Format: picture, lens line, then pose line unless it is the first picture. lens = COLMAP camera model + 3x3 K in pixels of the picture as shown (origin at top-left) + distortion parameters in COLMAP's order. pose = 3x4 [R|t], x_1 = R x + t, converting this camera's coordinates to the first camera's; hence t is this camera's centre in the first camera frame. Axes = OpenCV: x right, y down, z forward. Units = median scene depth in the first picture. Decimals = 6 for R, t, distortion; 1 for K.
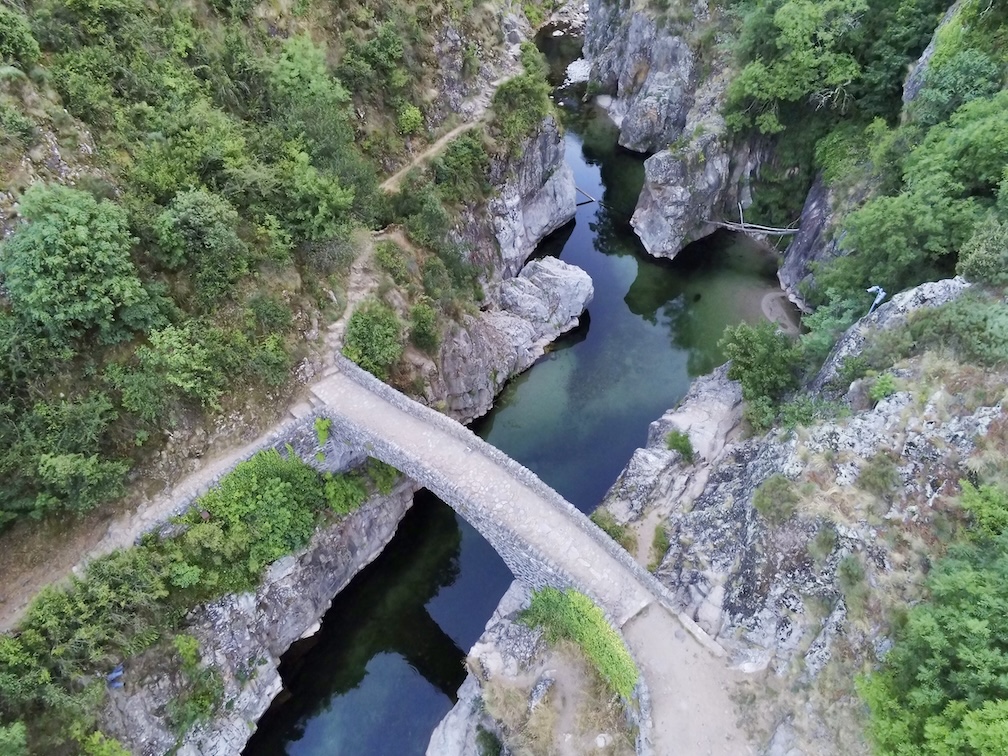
lens RADIAL K [[657.3, 0, 505.2], [0, 657.3, 380.9], [0, 0, 1]] dist [-0.000764, 0.000513]
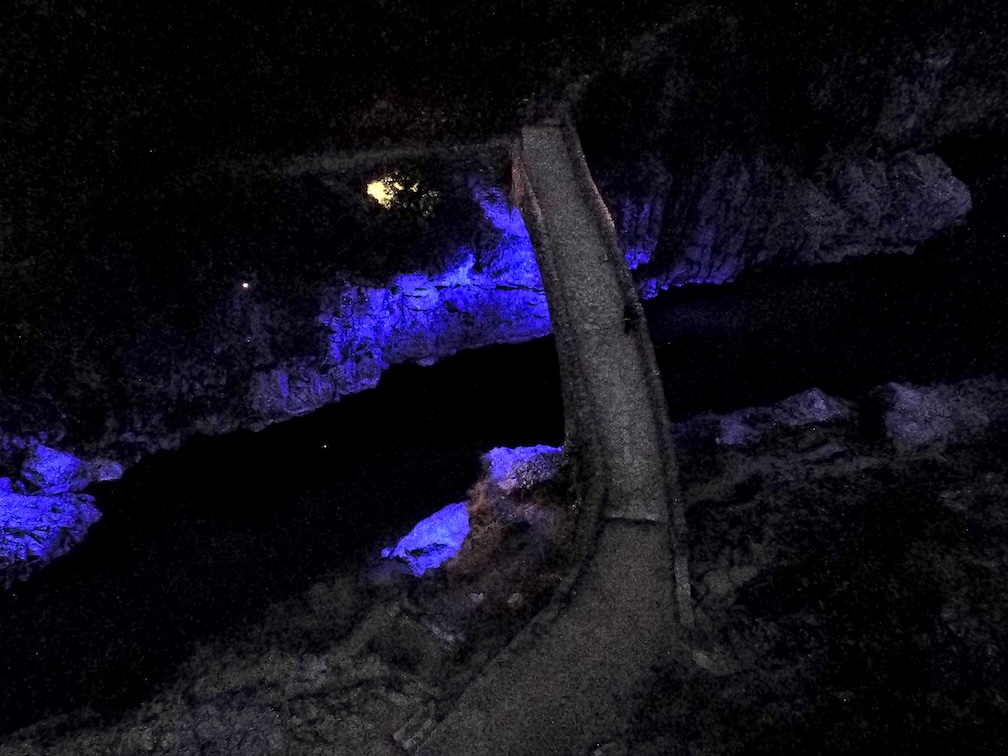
lens RADIAL K [[657.3, 0, 501.1], [0, 657.3, 382.0], [0, 0, 1]] dist [-0.000764, 0.000513]
pose [[0.732083, 0.557691, -0.391198, 0.242076], [-0.466017, 0.828866, 0.309530, 0.035881], [0.496873, -0.044297, 0.866692, 0.188671]]
